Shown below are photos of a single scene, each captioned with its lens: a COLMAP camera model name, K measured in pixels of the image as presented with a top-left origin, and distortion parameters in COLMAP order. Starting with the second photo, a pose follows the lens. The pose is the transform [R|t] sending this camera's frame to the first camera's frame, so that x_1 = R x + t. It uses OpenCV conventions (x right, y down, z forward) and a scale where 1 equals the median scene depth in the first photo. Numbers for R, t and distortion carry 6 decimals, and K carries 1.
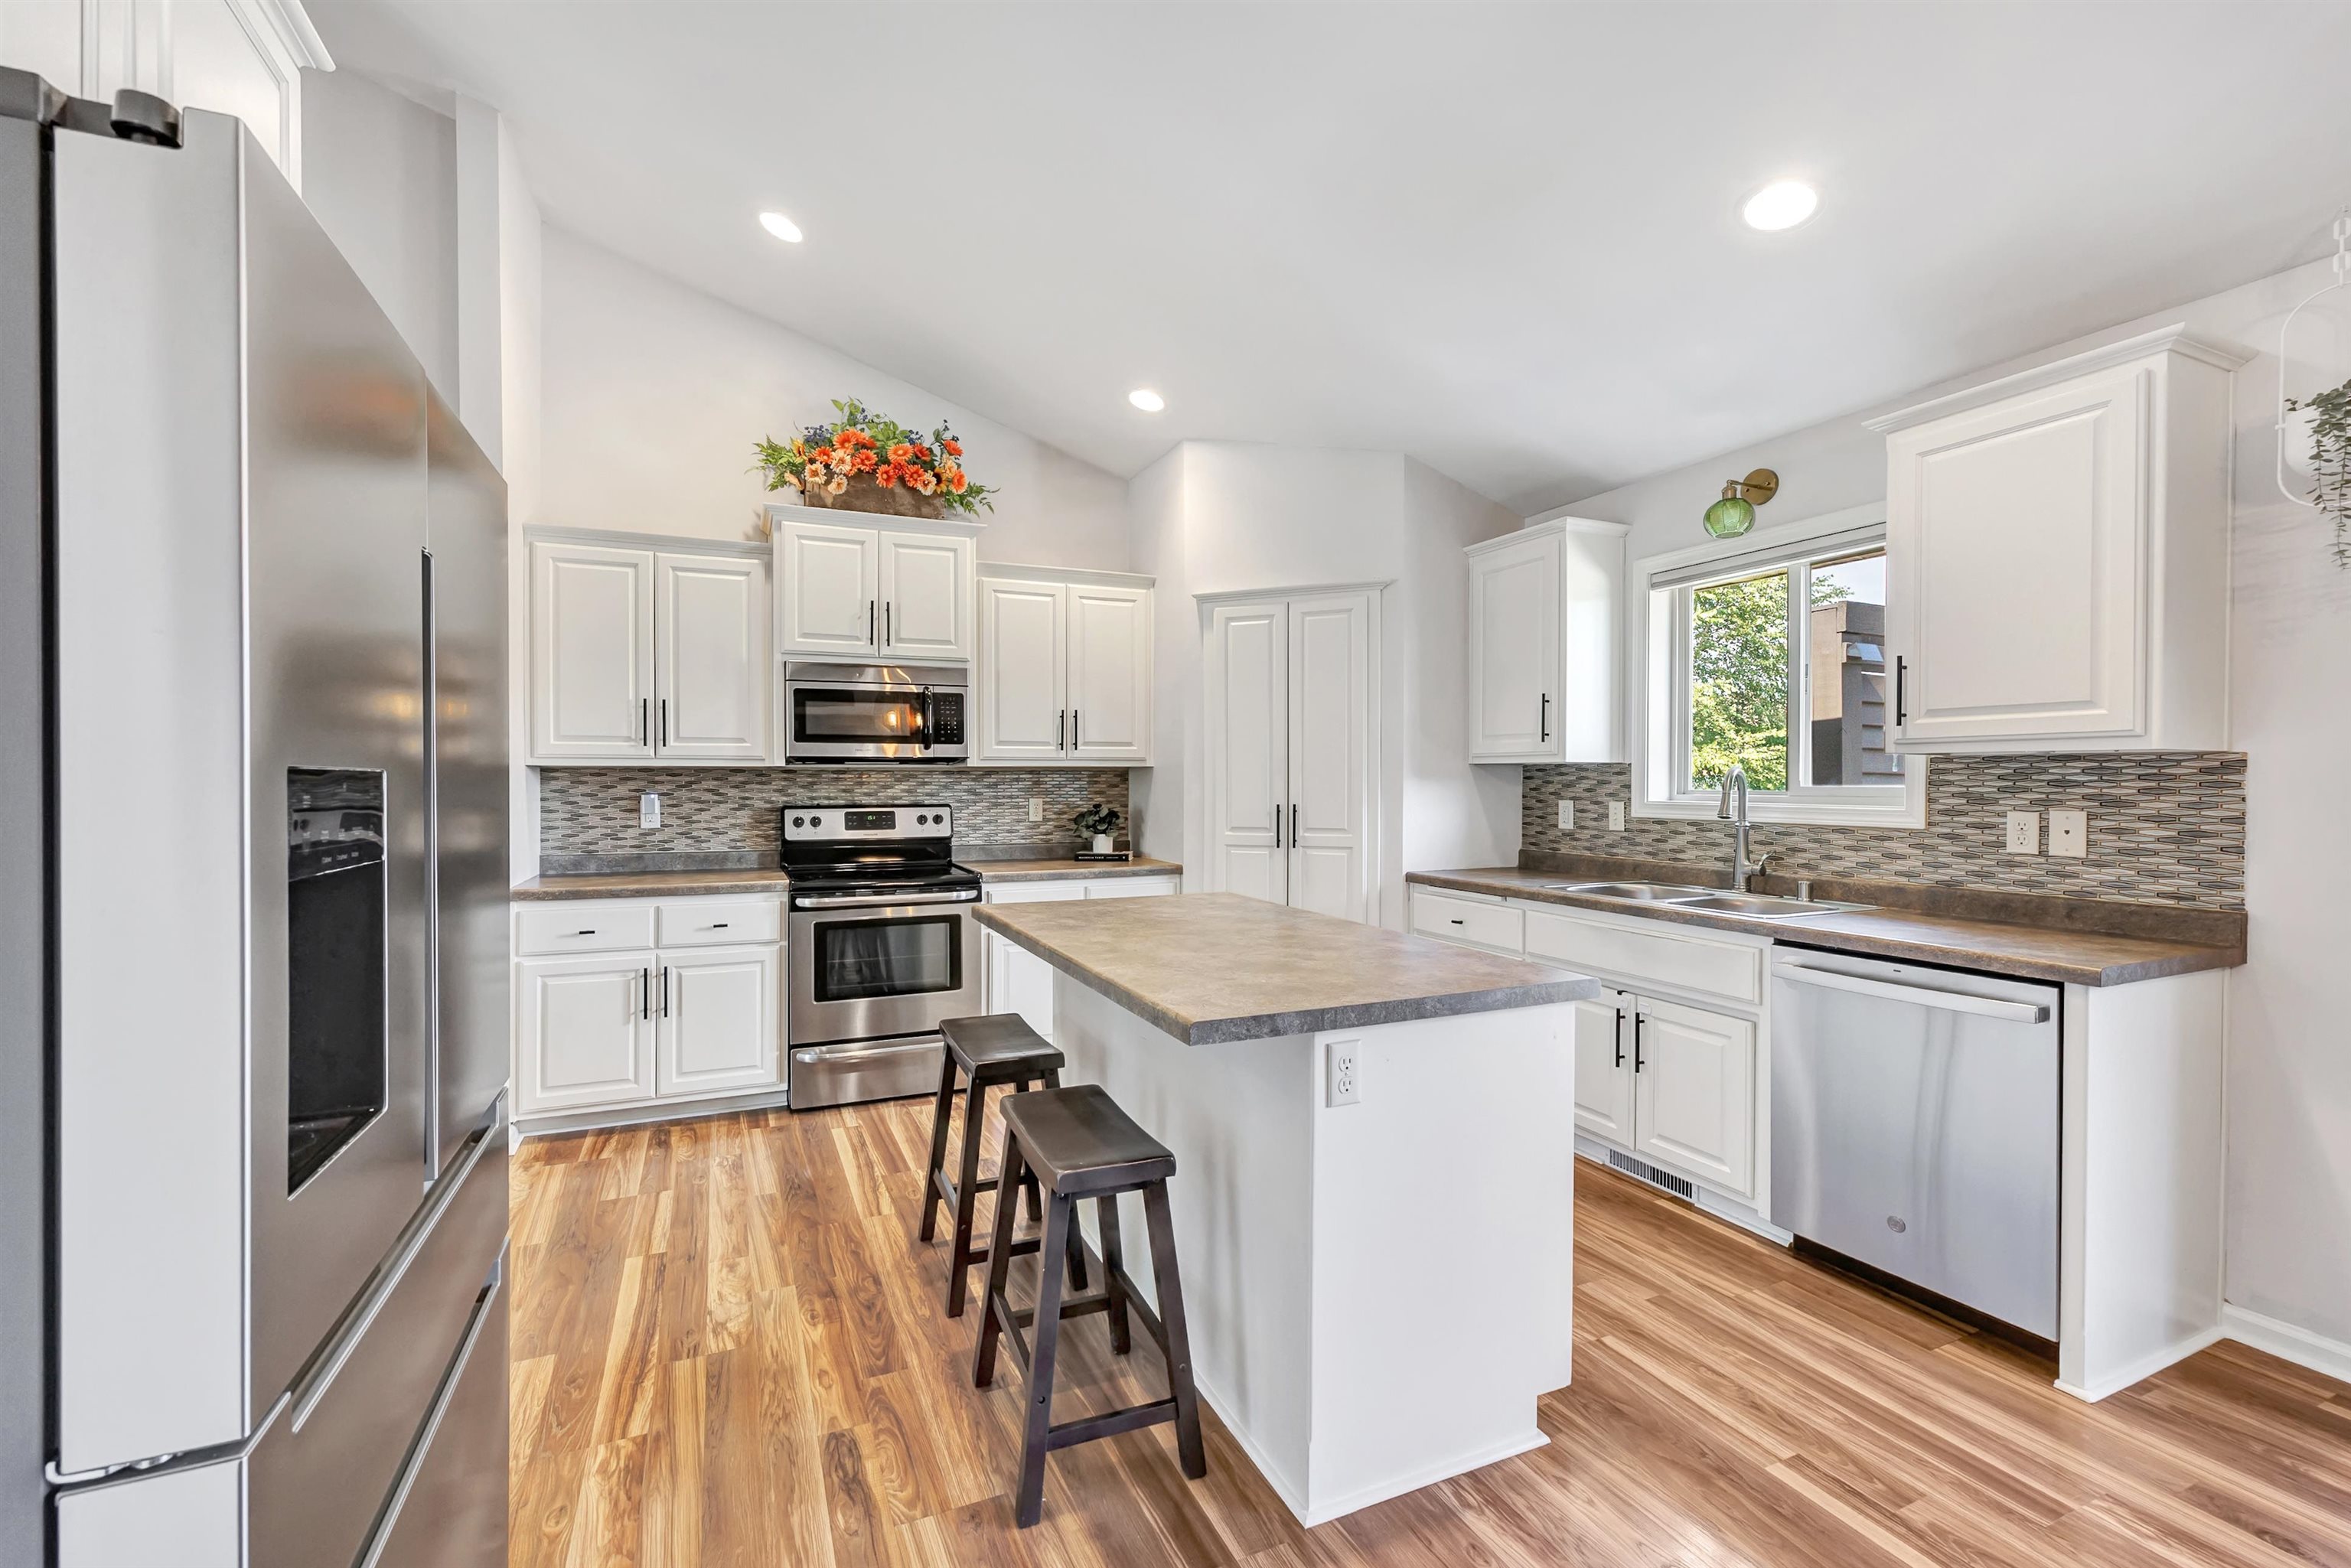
lens RADIAL K [[951.7, 0, 1125.0], [0, 951.7, 786.2], [0, 0, 1]] dist [-0.000273, 0.001430]
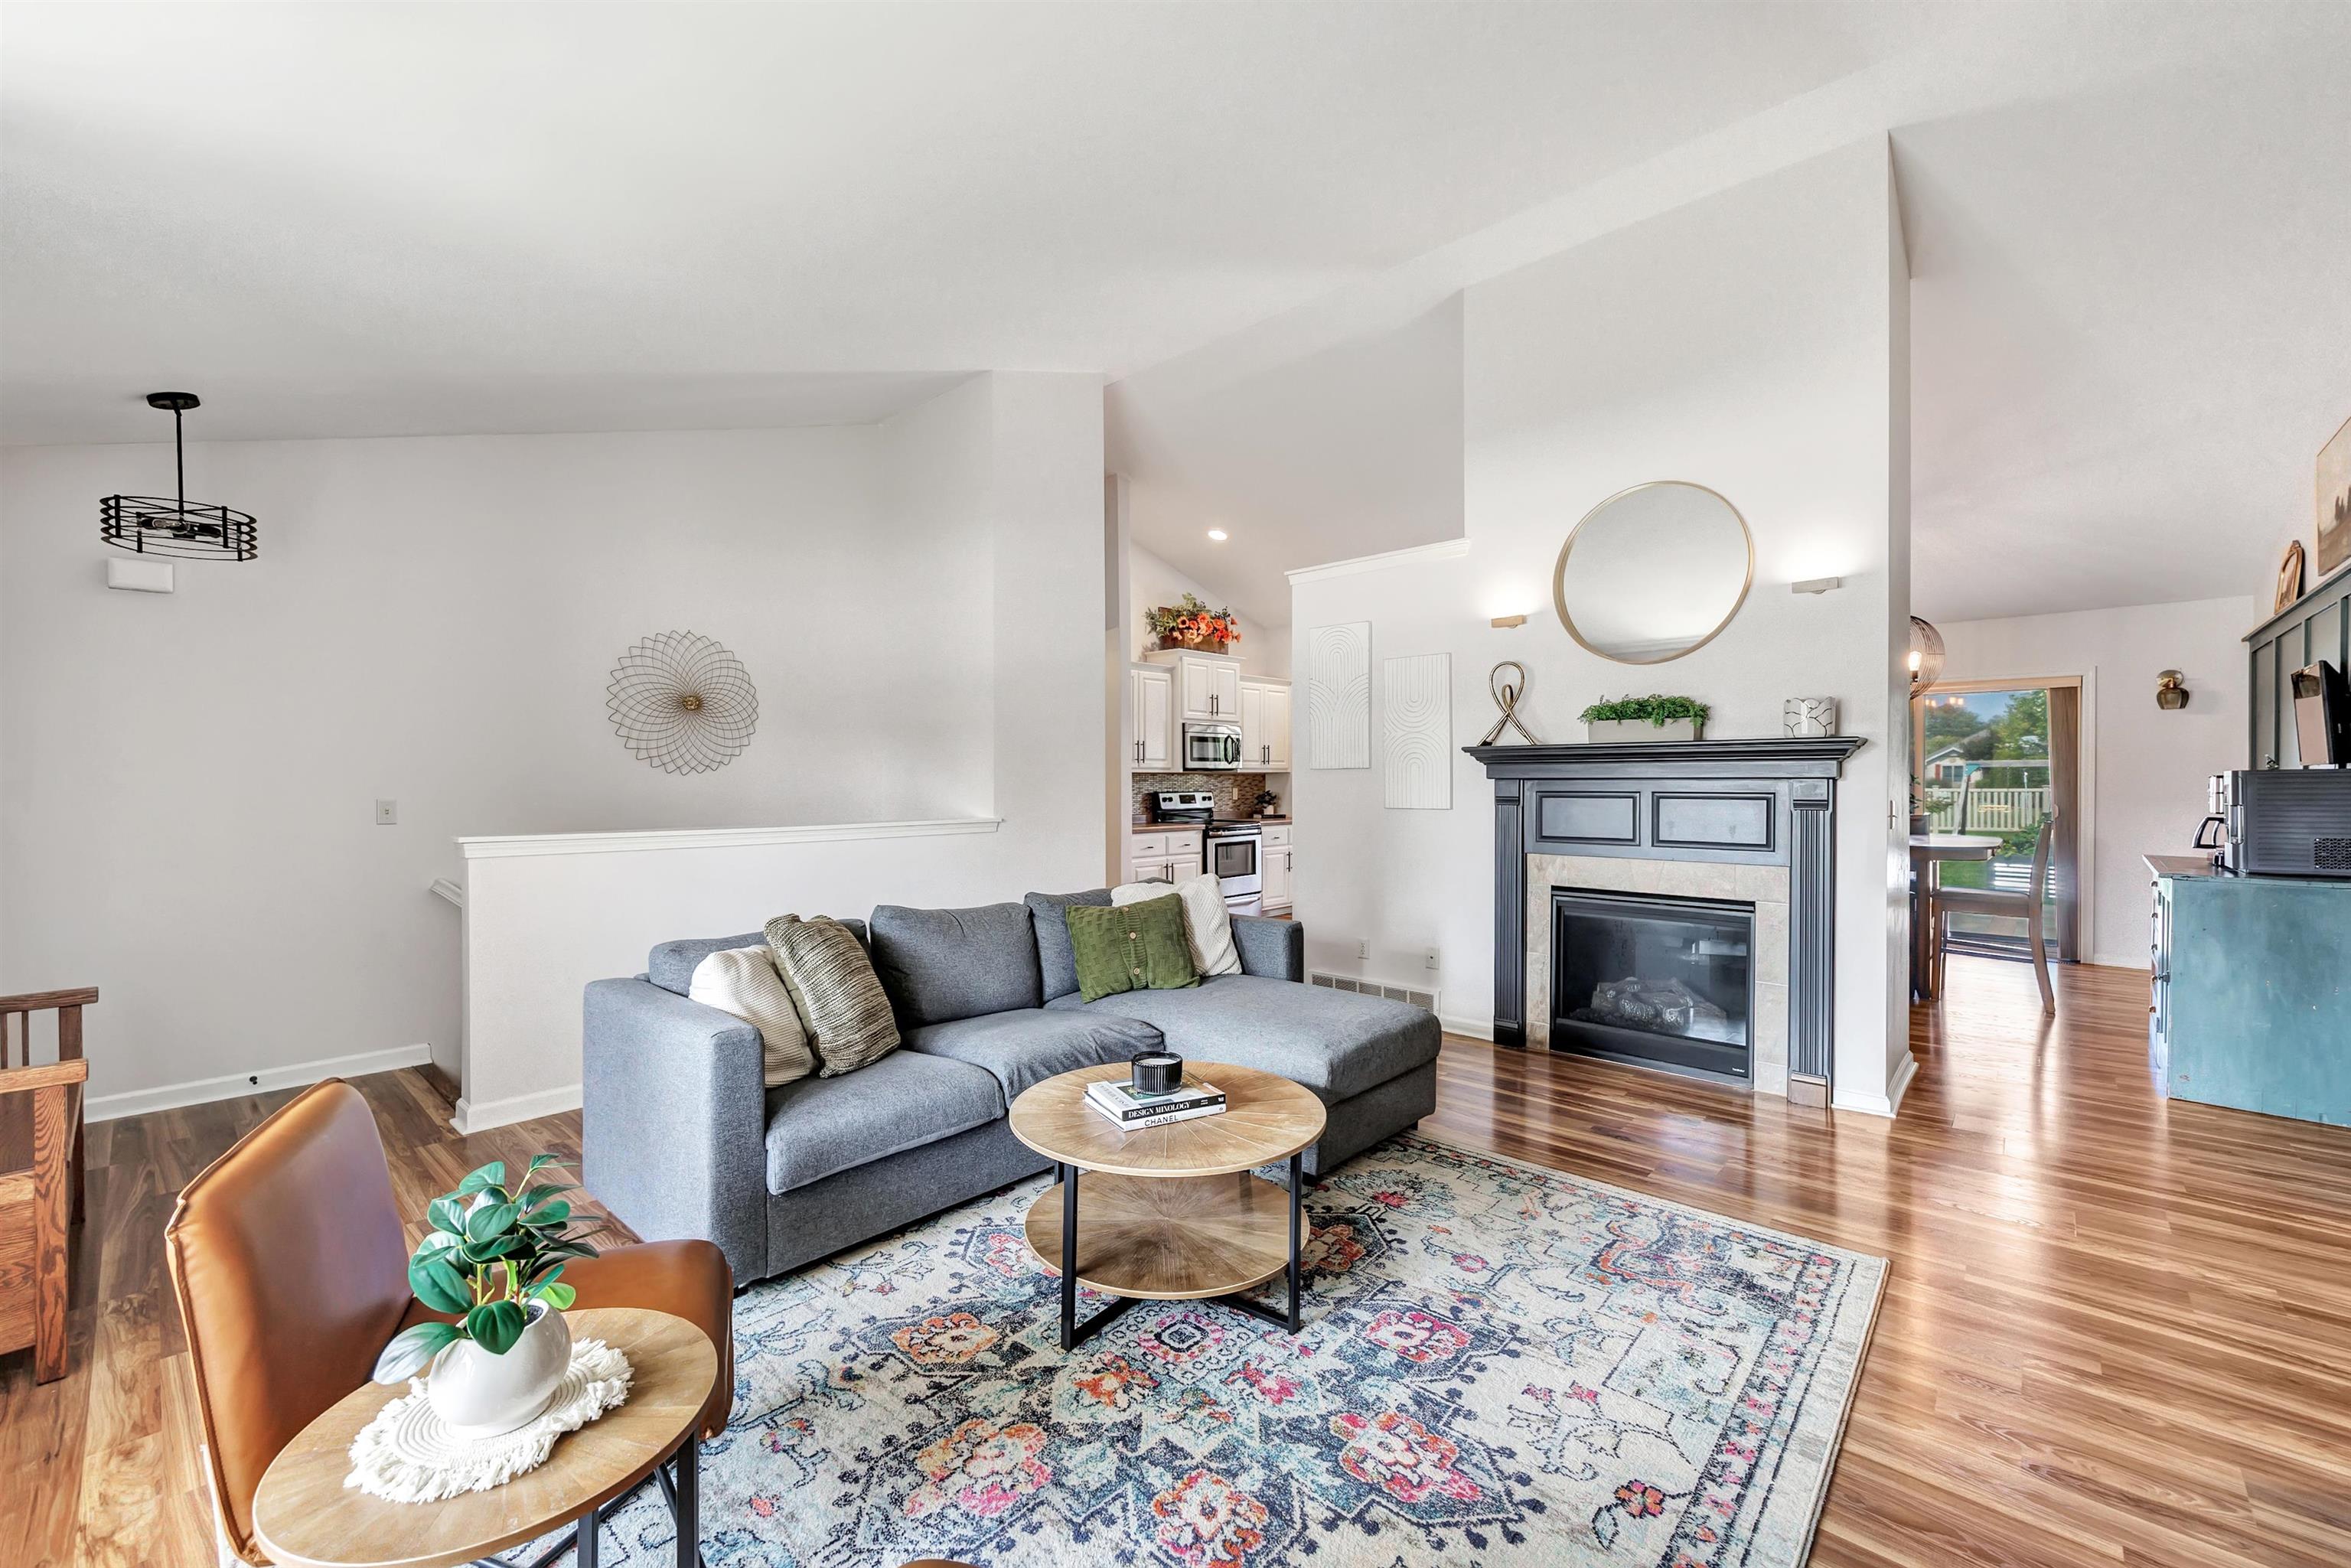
lens RADIAL K [[951.7, 0, 1149.3], [0, 951.7, 762.1], [0, 0, 1]] dist [-0.000273, 0.001430]
pose [[0.914034, 0.005893, 0.405595, -1.251502], [0.005337, 0.999633, -0.026552, 0.011989], [-0.405603, 0.026434, 0.913667, -0.870484]]
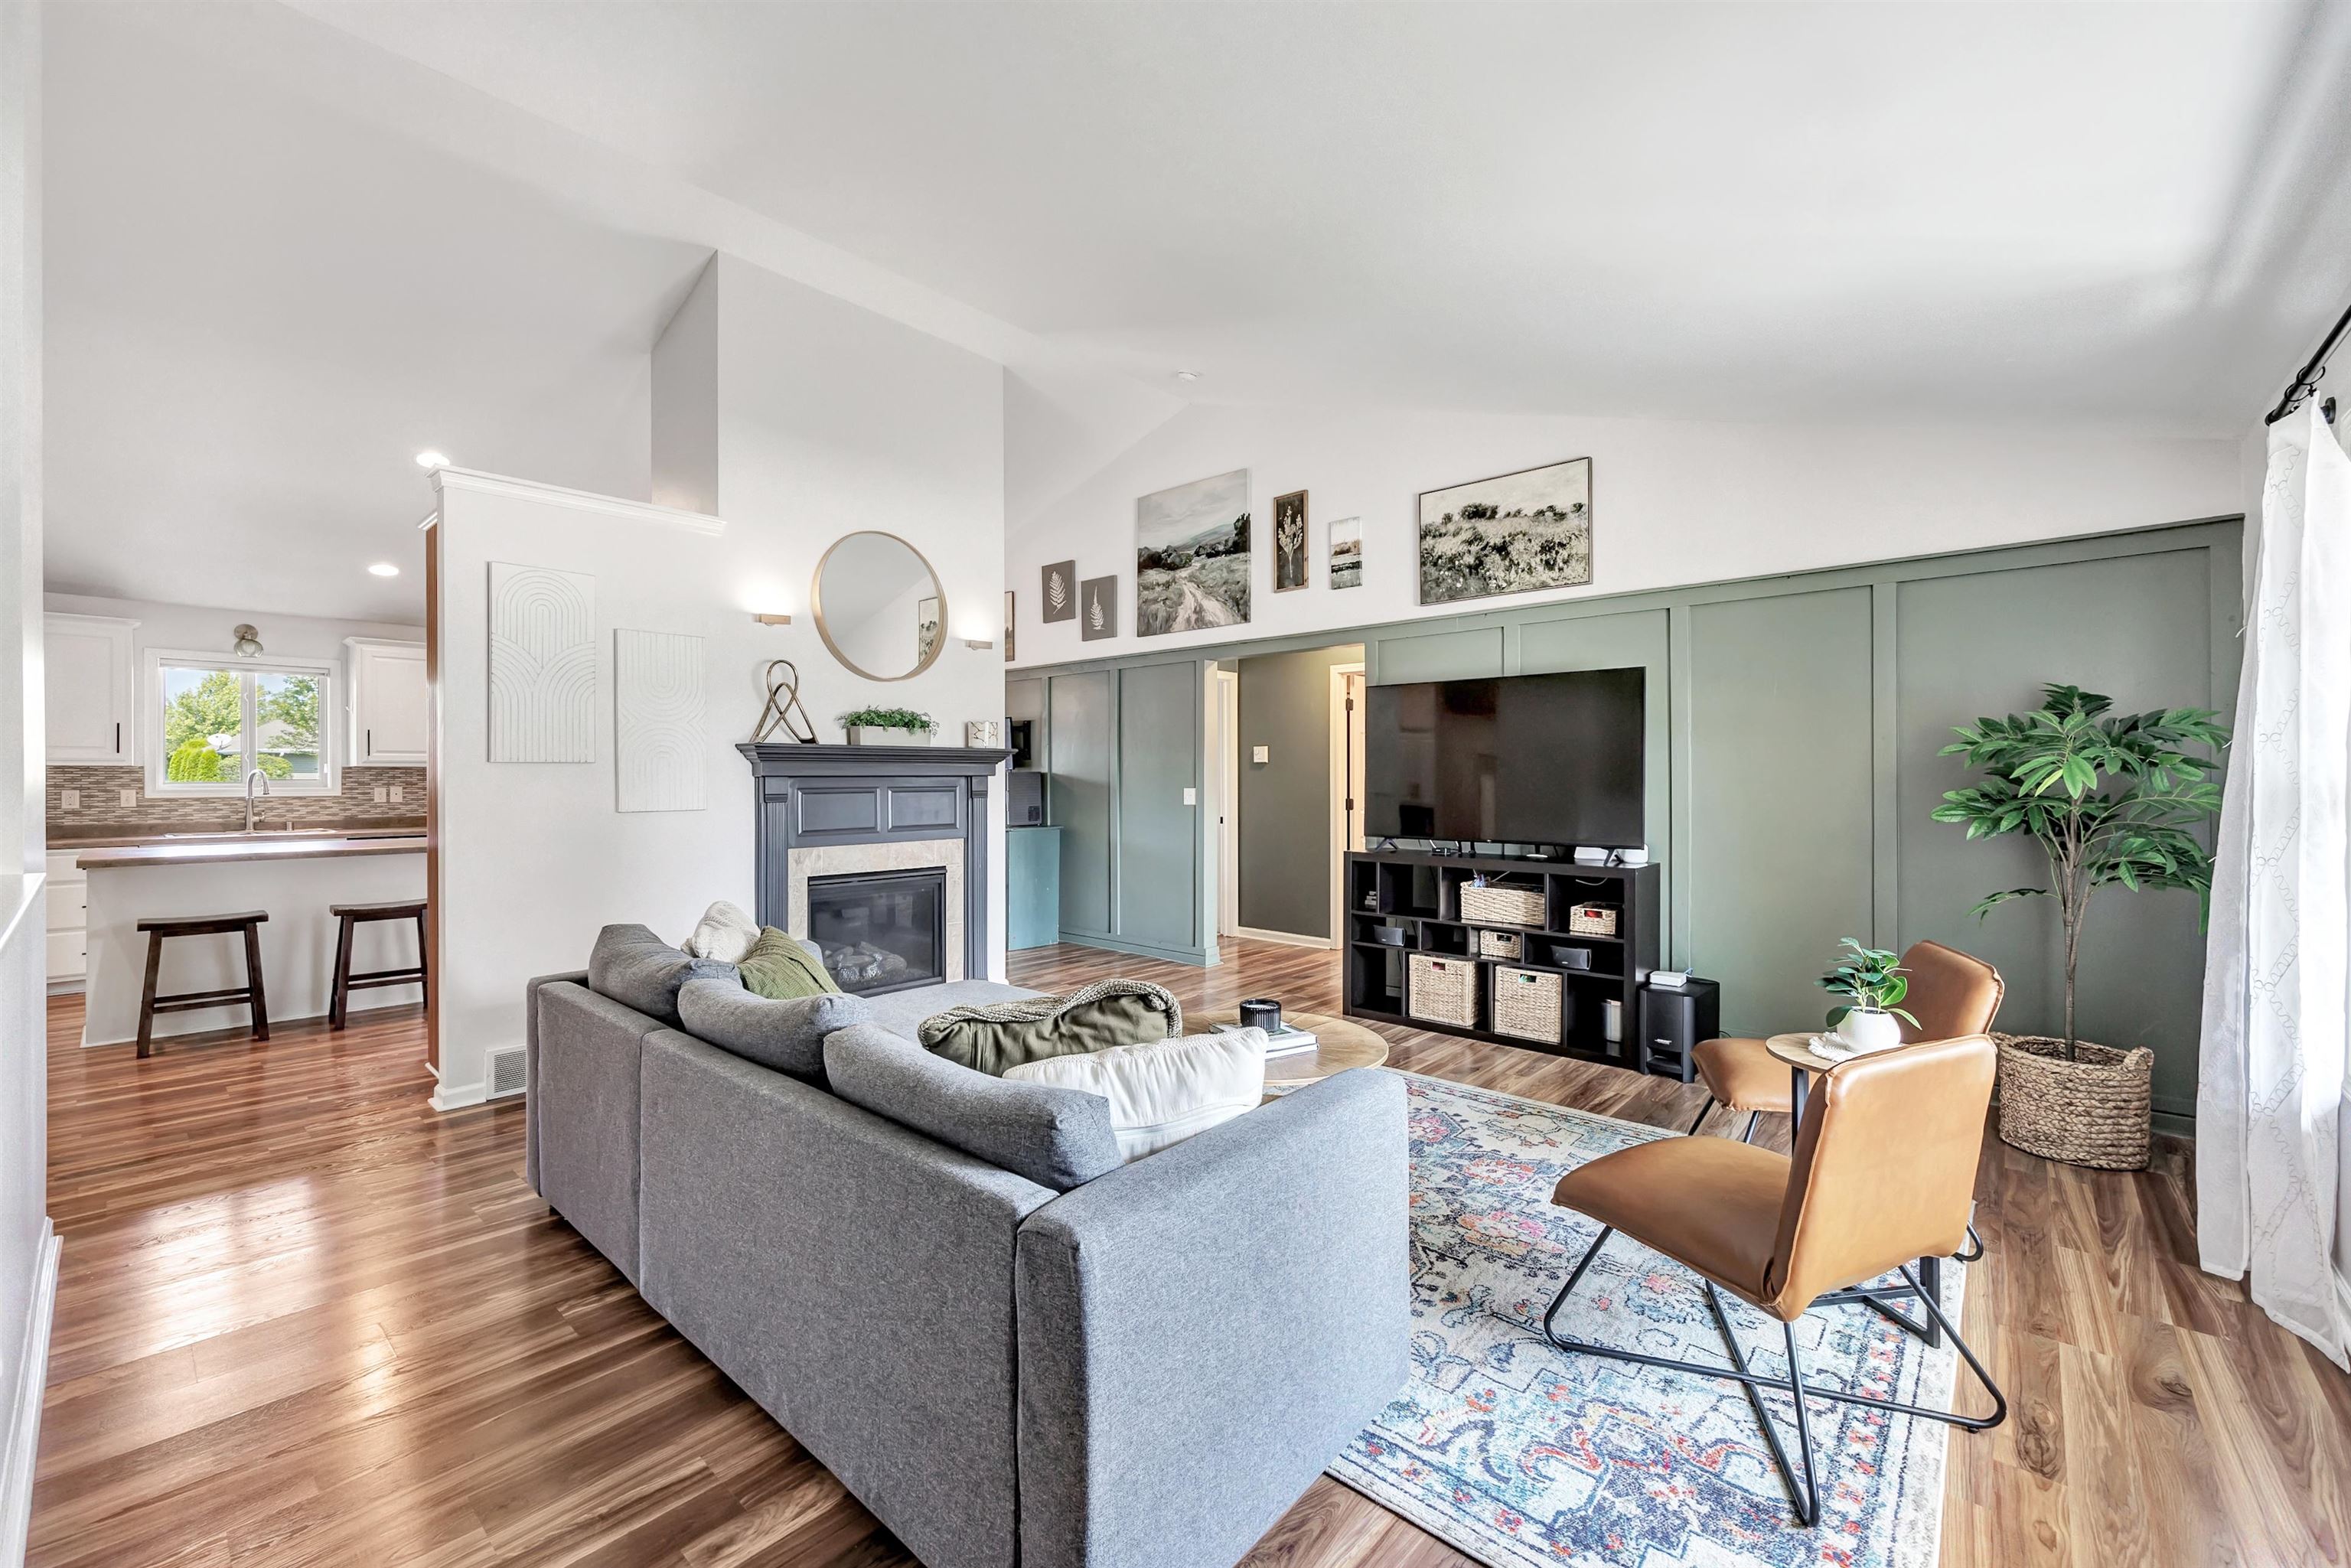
lens RADIAL K [[951.7, 0, 1161.4], [0, 951.7, 790.0], [0, 0, 1]] dist [-0.000273, 0.001430]
pose [[-0.423748, -0.010916, 0.905715, -1.636302], [0.009160, 0.999825, 0.016336, 0.005996], [-0.905734, 0.015218, -0.423573, 0.071143]]
